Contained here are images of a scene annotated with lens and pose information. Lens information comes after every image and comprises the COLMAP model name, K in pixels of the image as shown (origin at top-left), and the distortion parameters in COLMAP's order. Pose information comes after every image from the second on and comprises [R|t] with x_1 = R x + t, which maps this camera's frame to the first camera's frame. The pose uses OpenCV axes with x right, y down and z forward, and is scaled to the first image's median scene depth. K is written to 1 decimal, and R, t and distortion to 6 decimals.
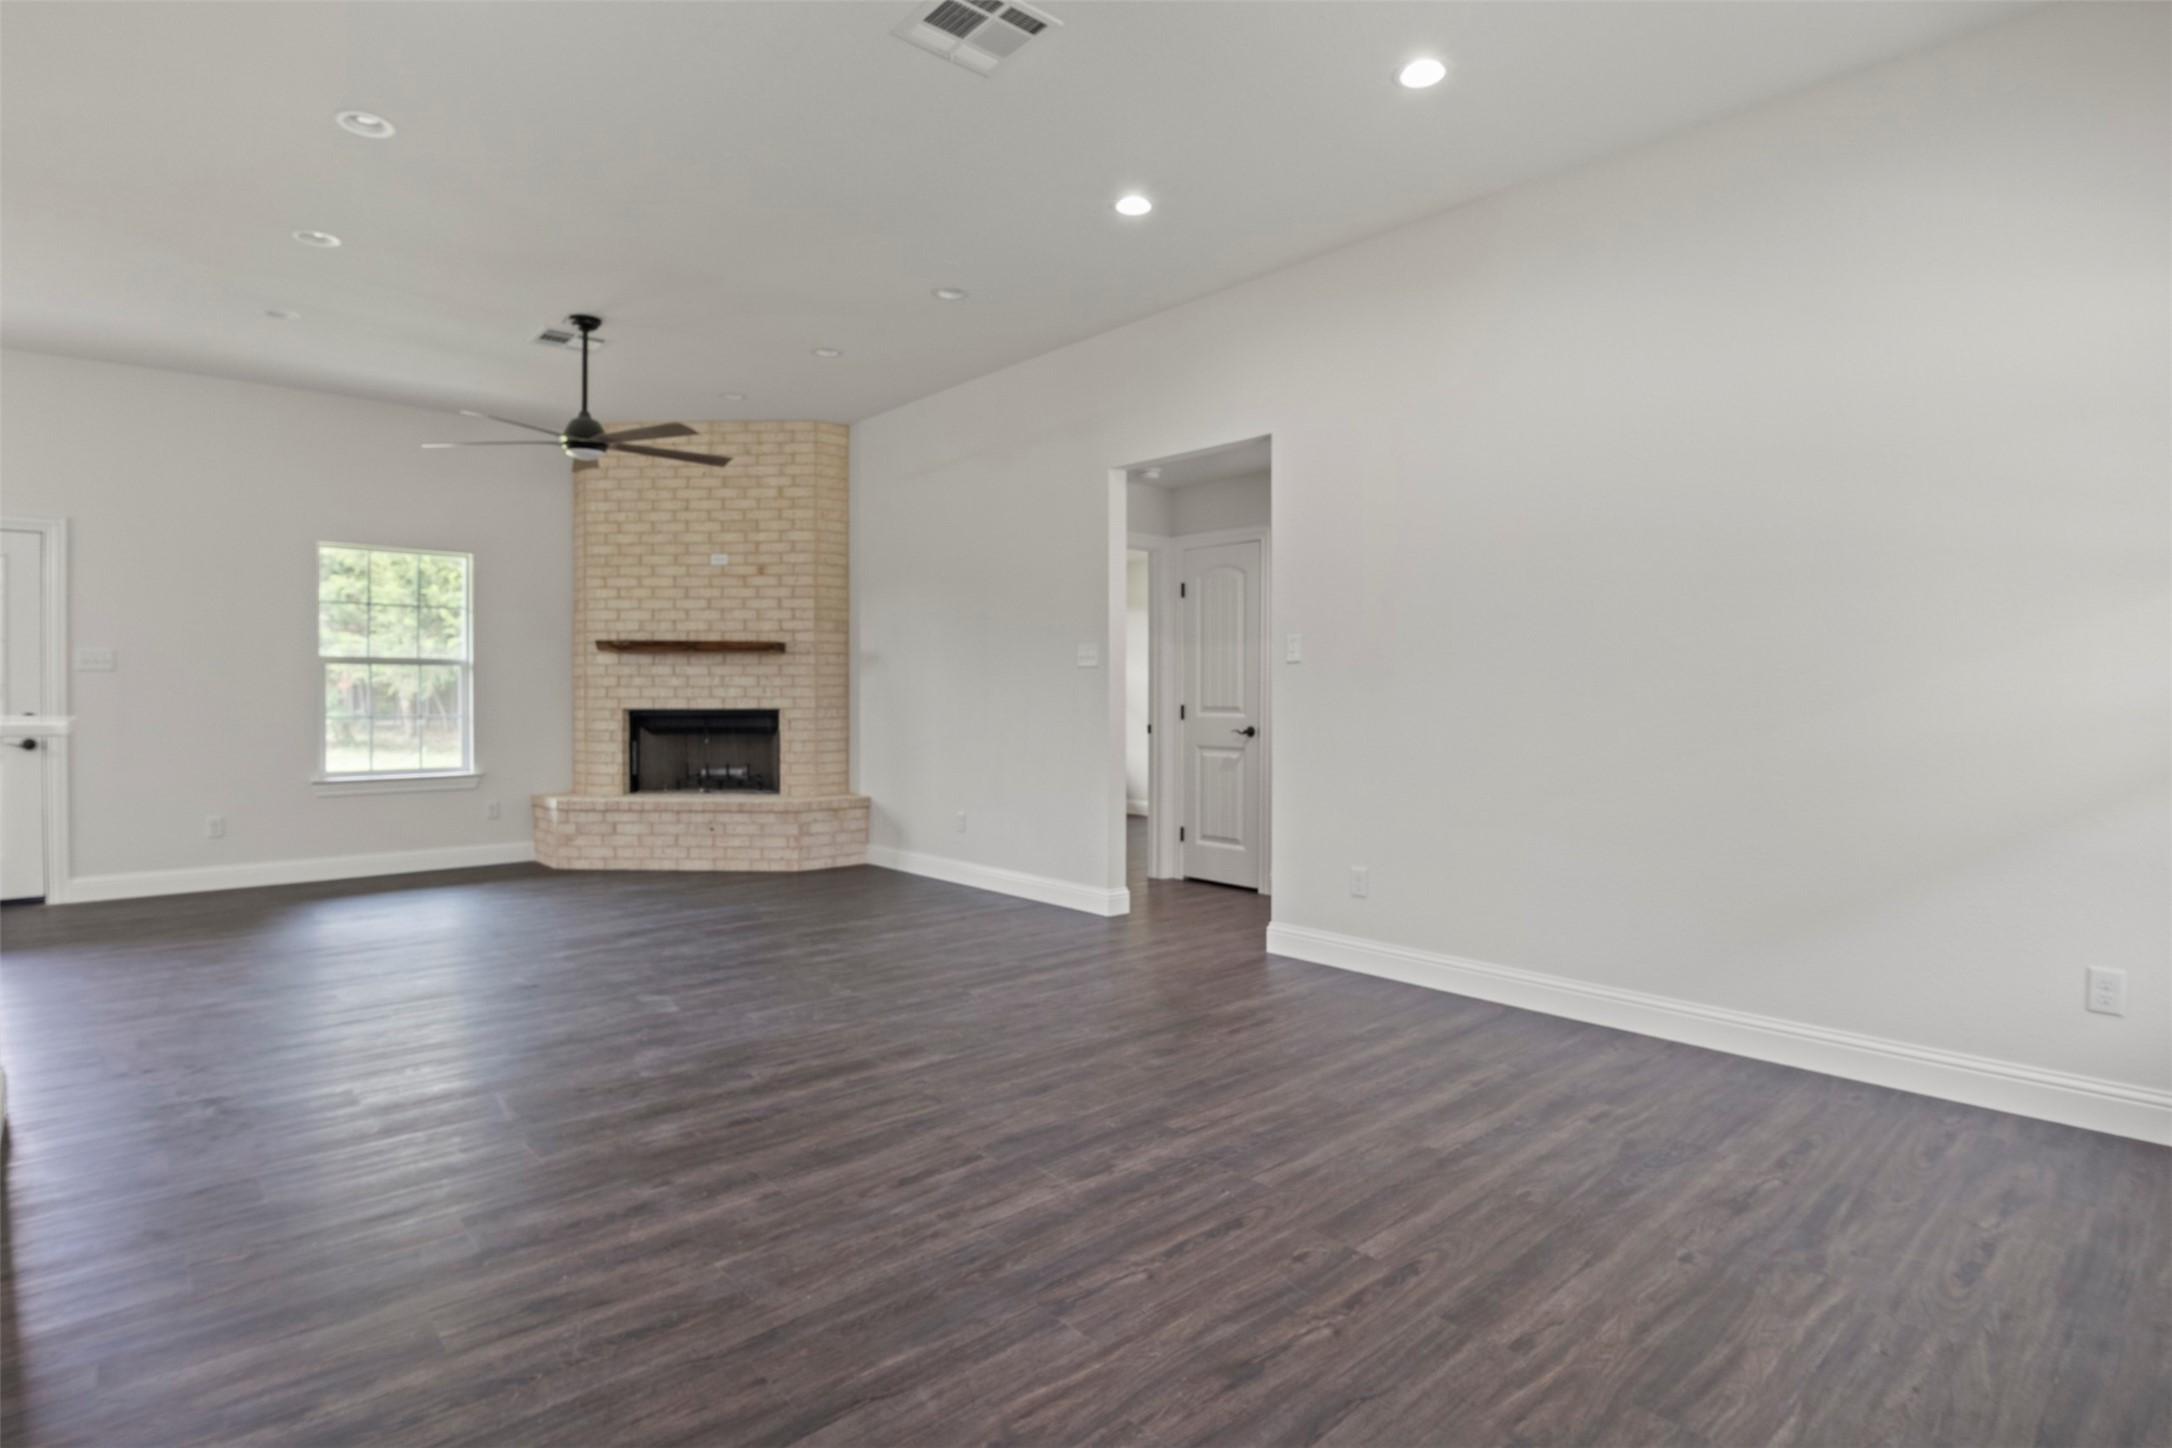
lens RADIAL K [[1097.4, 0, 1087.2], [0, 1097.4, 700.9], [0, 0, 1]] dist [-0.024048, -0.000851]
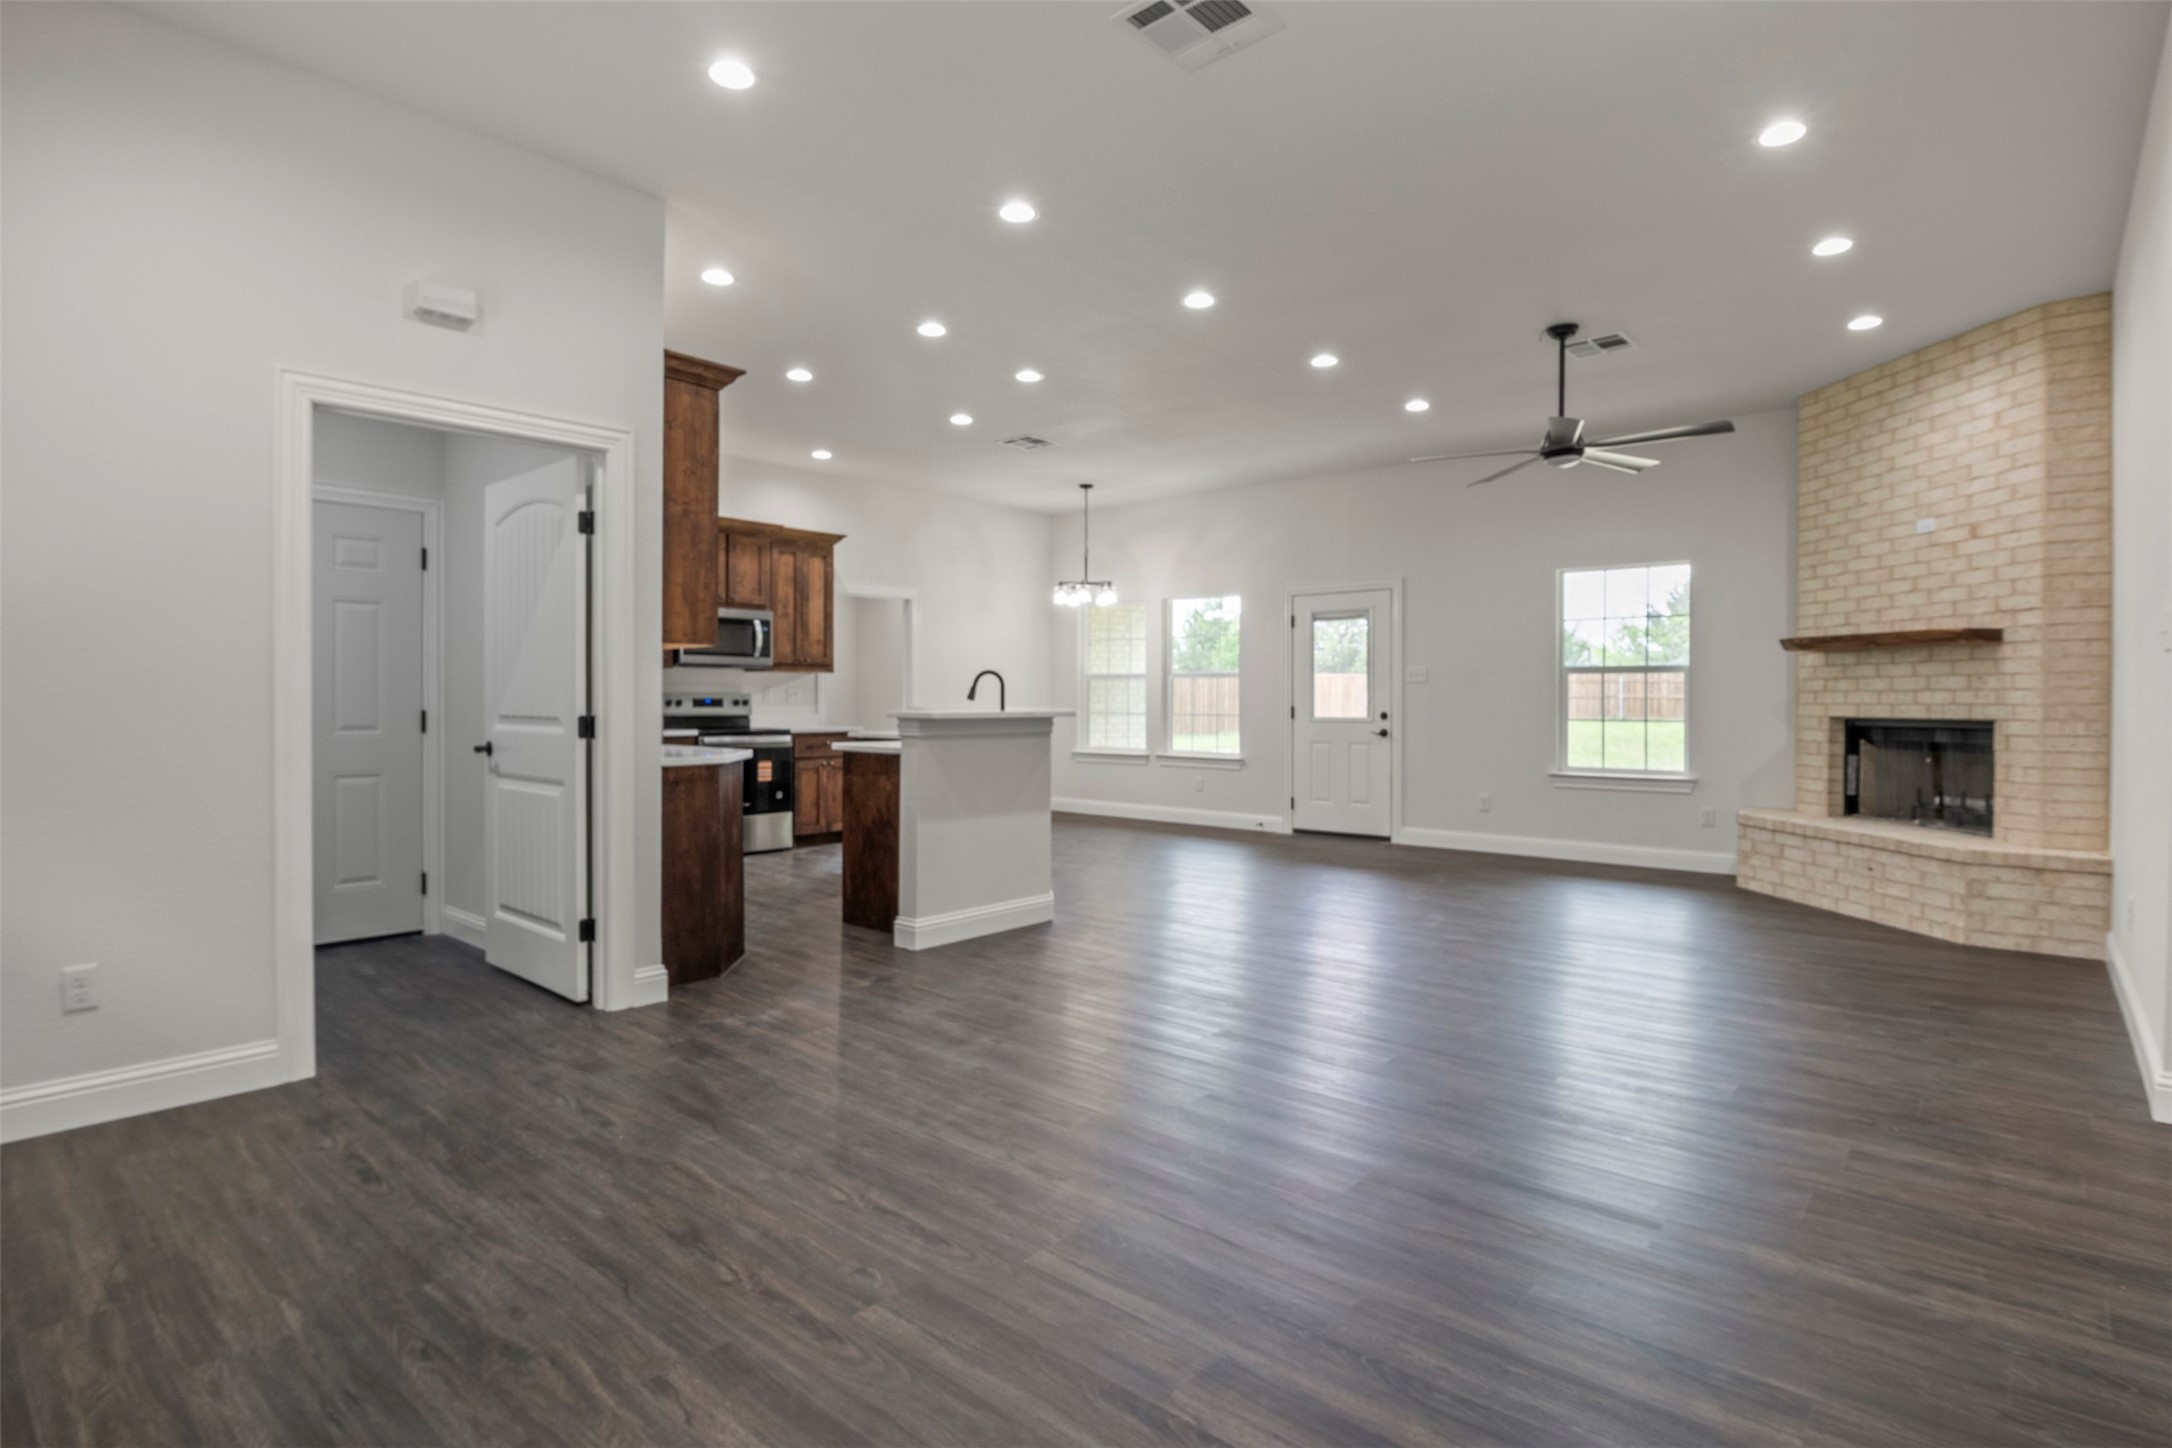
lens RADIAL K [[1079.7, 0, 1080.7], [0, 1079.7, 709.6], [0, 0, 1]] dist [-0.002074, -0.017715]
pose [[0.114752, 0.010495, -0.993339, 0.349287], [-0.007259, 0.999926, 0.009726, -0.002541], [0.993368, 0.006094, 0.114820, 0.319713]]
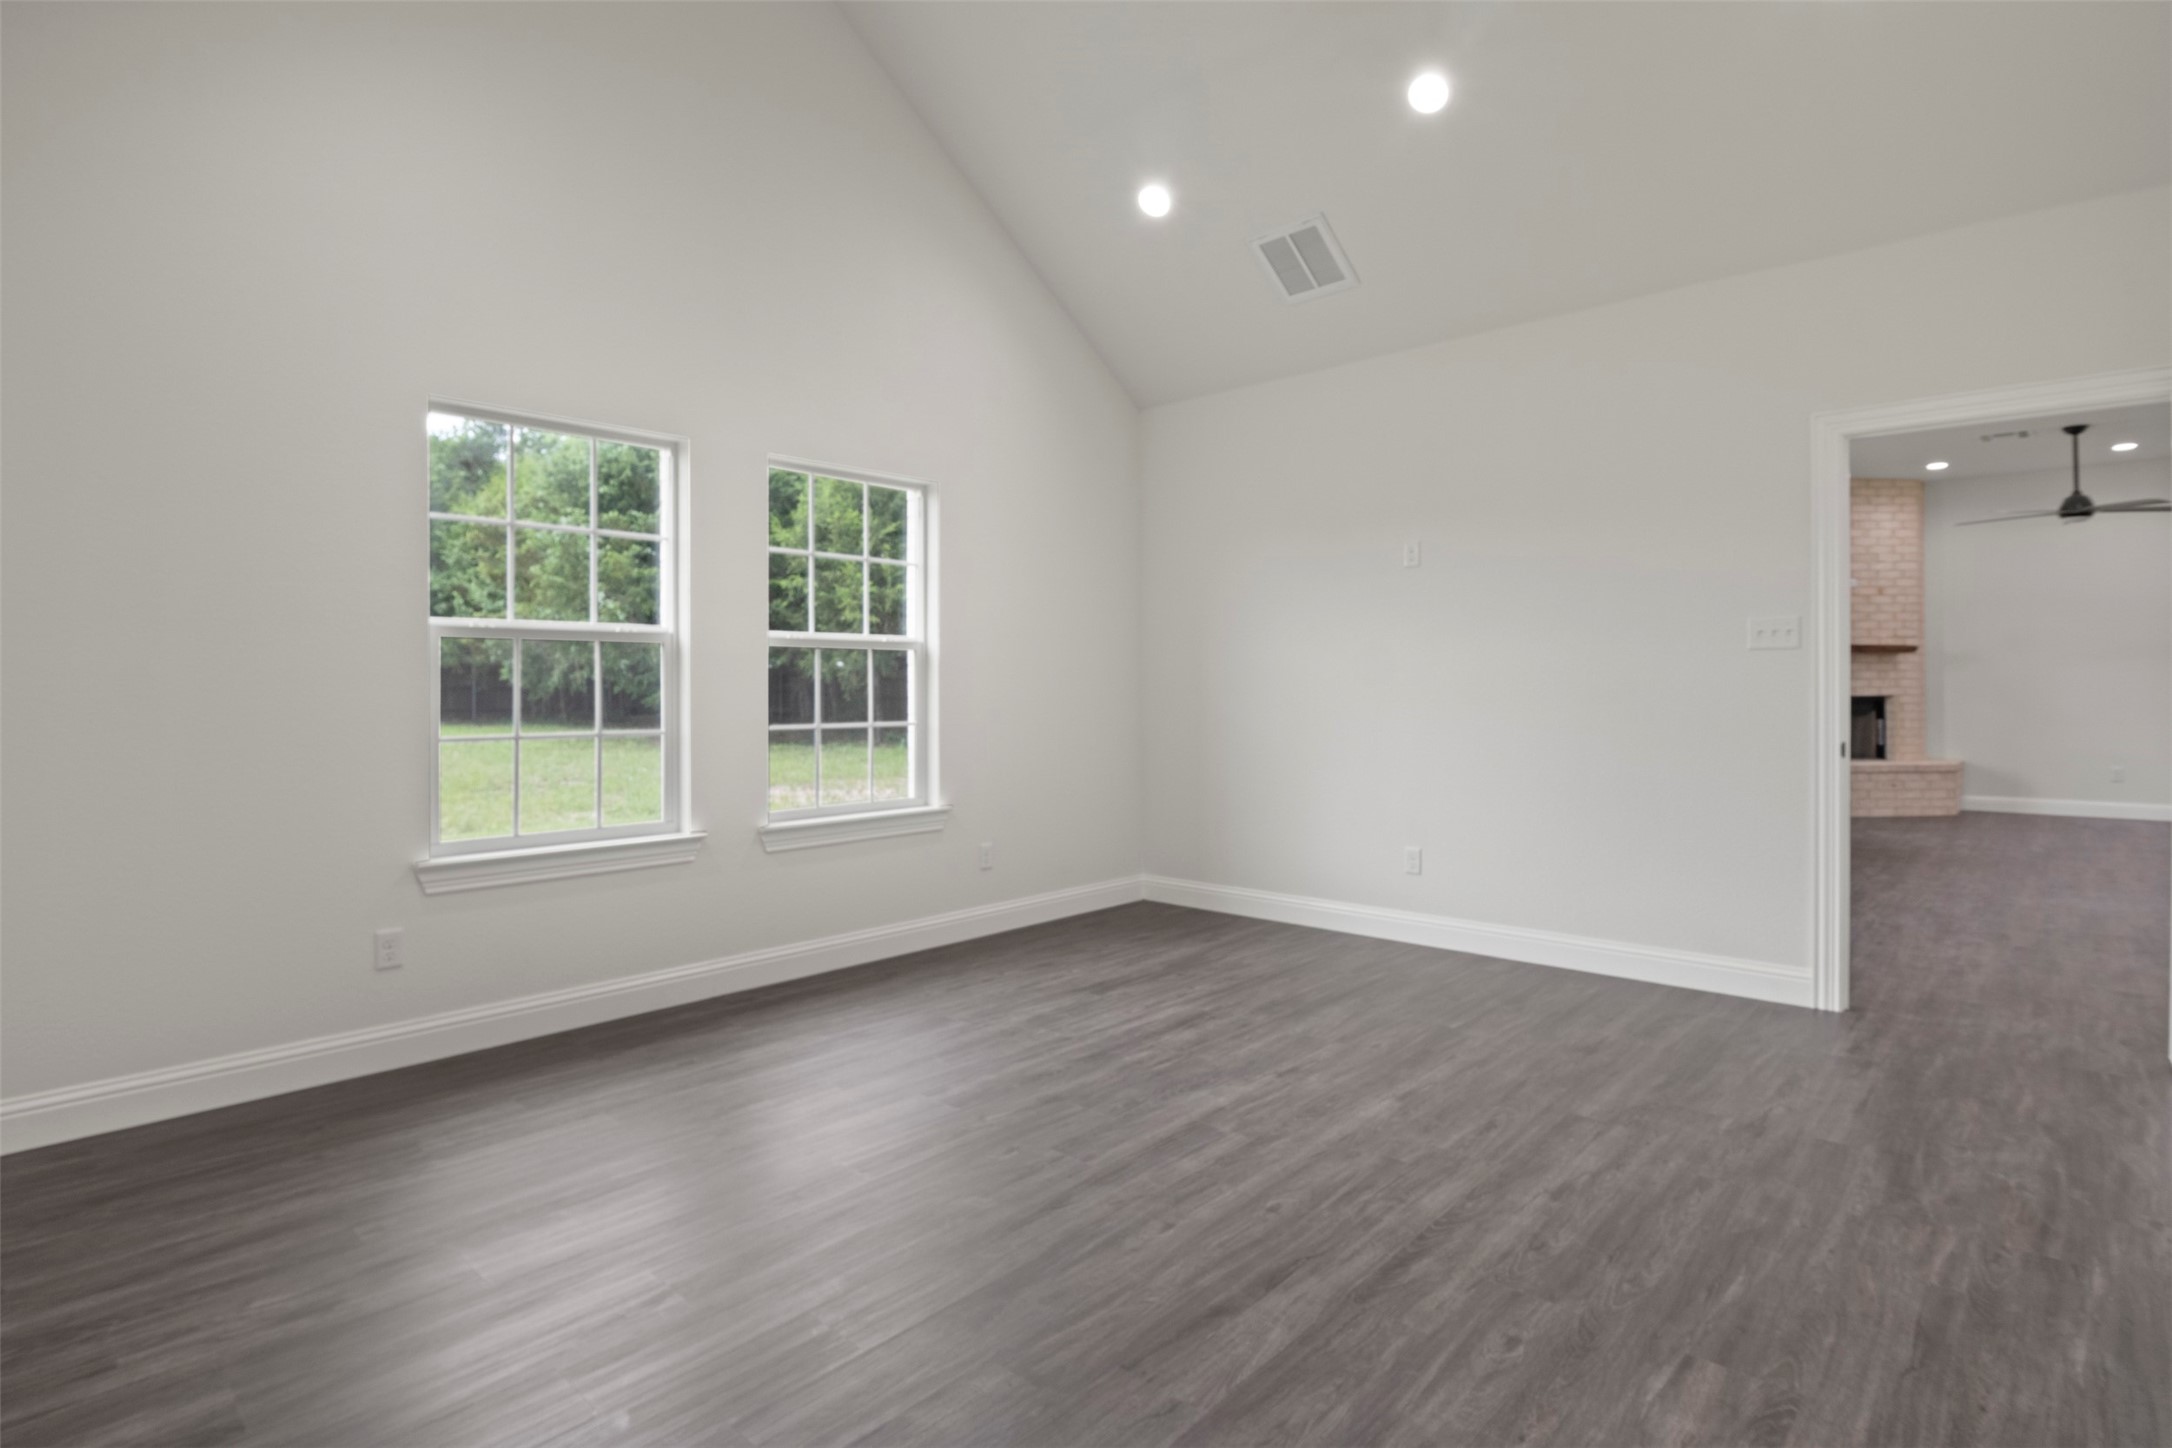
lens RADIAL K [[1089.4, 0, 1082.5], [0, 1089.4, 691.9], [0, 0, 1]] dist [-0.005425, -0.010895]
pose [[0.995442, -0.007107, 0.095100, -1.387885], [0.007215, 0.999974, -0.000794, -0.003507], [-0.095092, 0.001477, 0.995467, -0.216862]]
